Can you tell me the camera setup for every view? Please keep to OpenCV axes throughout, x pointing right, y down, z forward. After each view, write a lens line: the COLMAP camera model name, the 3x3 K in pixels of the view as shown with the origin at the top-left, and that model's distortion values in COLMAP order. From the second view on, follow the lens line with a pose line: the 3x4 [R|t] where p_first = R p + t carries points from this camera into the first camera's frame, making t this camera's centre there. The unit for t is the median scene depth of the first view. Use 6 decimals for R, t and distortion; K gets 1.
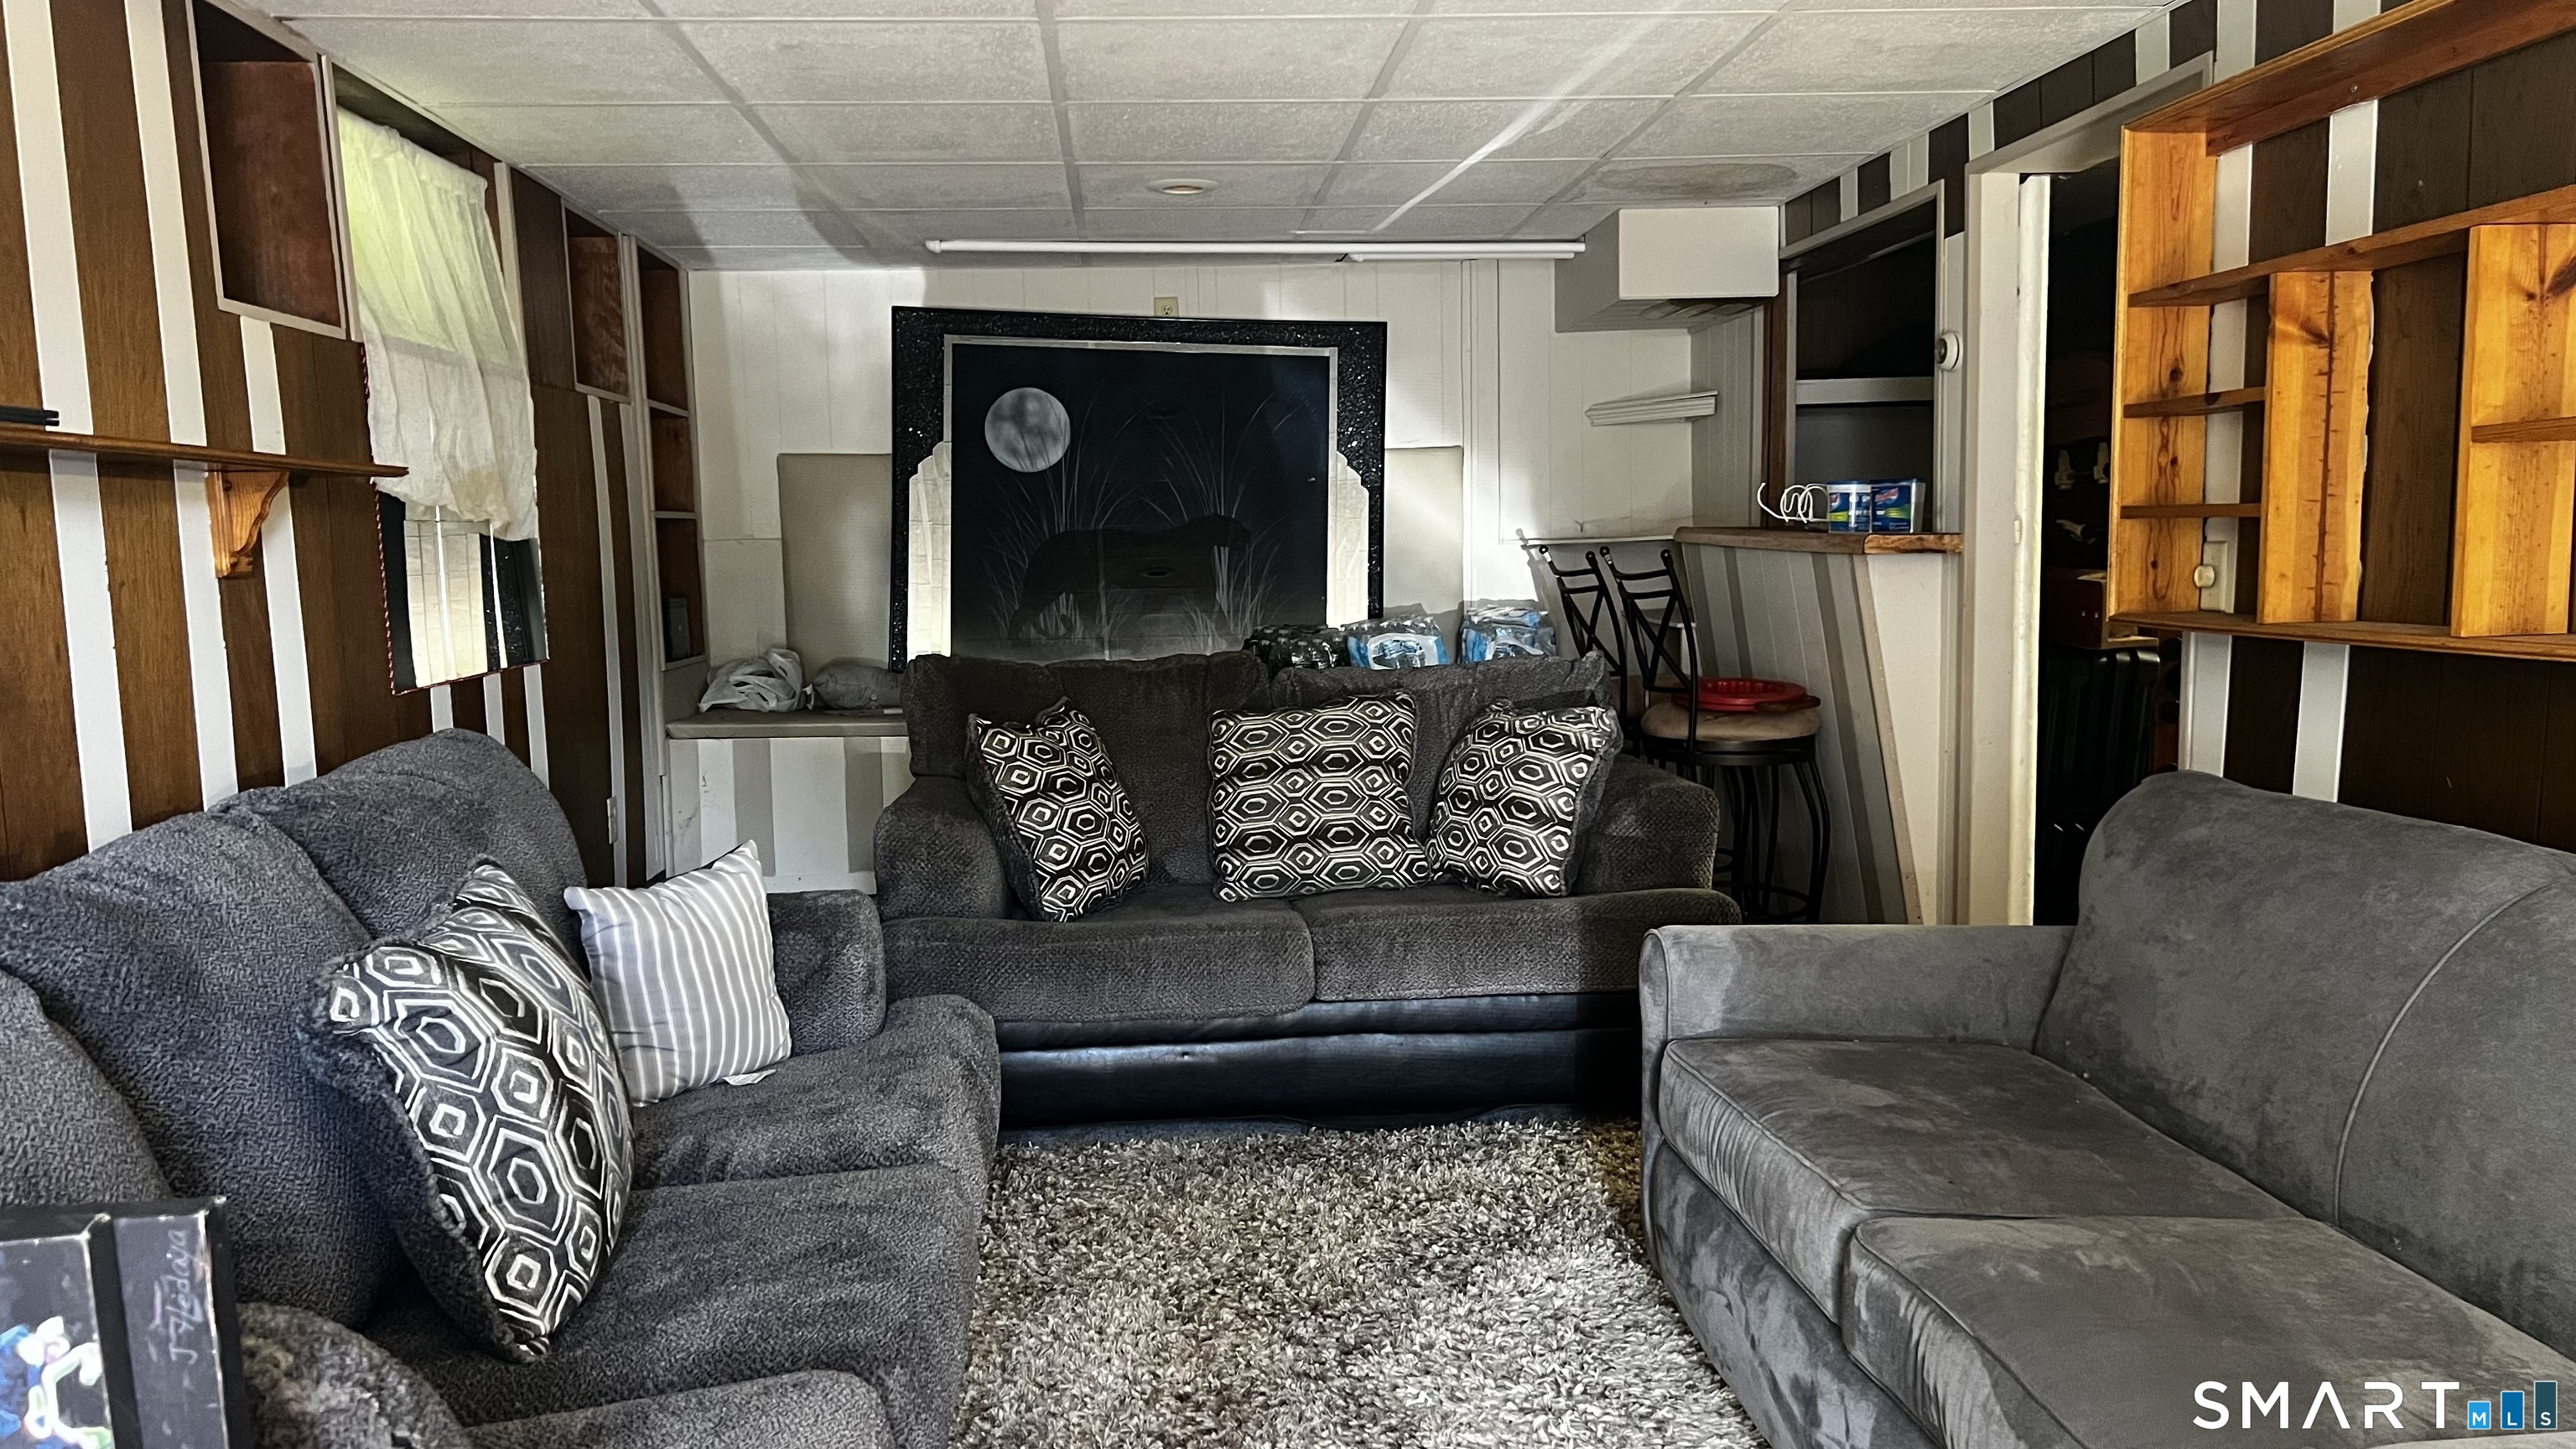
lens RADIAL K [[1884.9, 0, 1288.0], [0, 1884.9, 724.5], [0, 0, 1]] dist [0.102886, -0.135437]
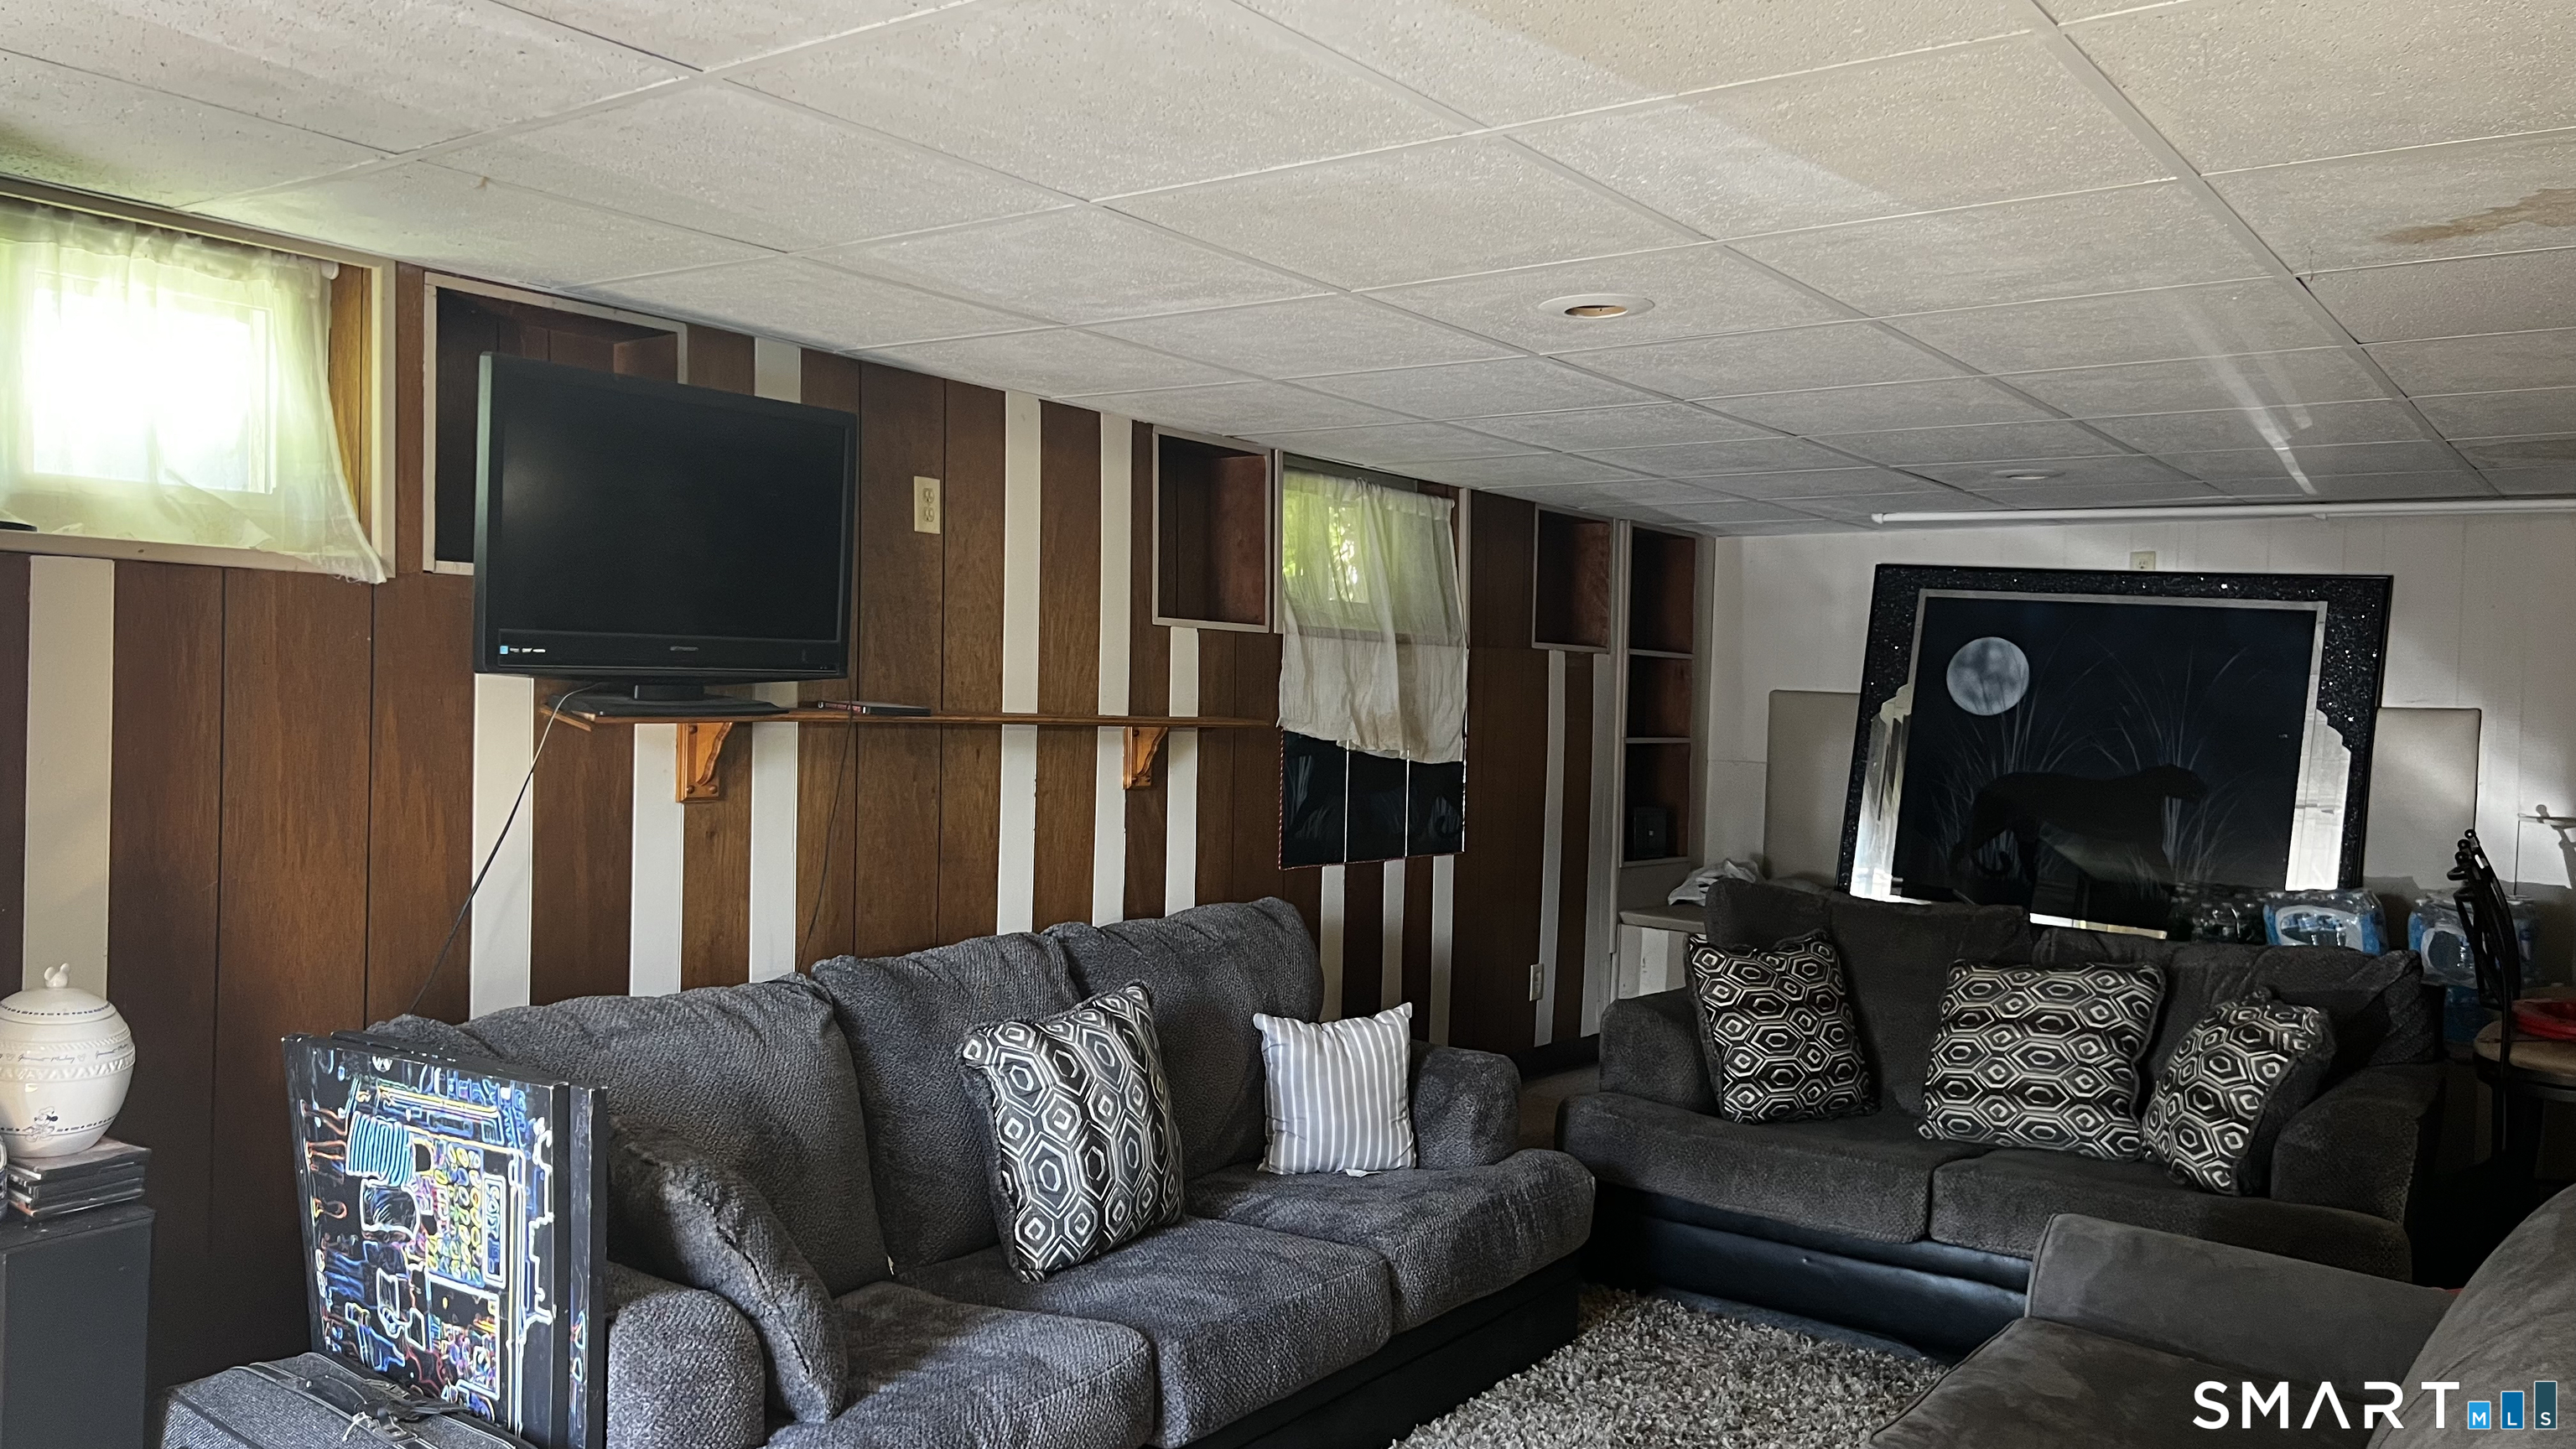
lens RADIAL K [[1837.7, 0, 1288.0], [0, 1837.7, 724.5], [0, 0, 1]] dist [0.128333, -0.231355]
pose [[0.767784, 0.050323, -0.638729, 0.379863], [-0.112482, 0.992015, -0.057051, -0.041030], [0.630757, 0.115648, 0.767314, -0.077726]]
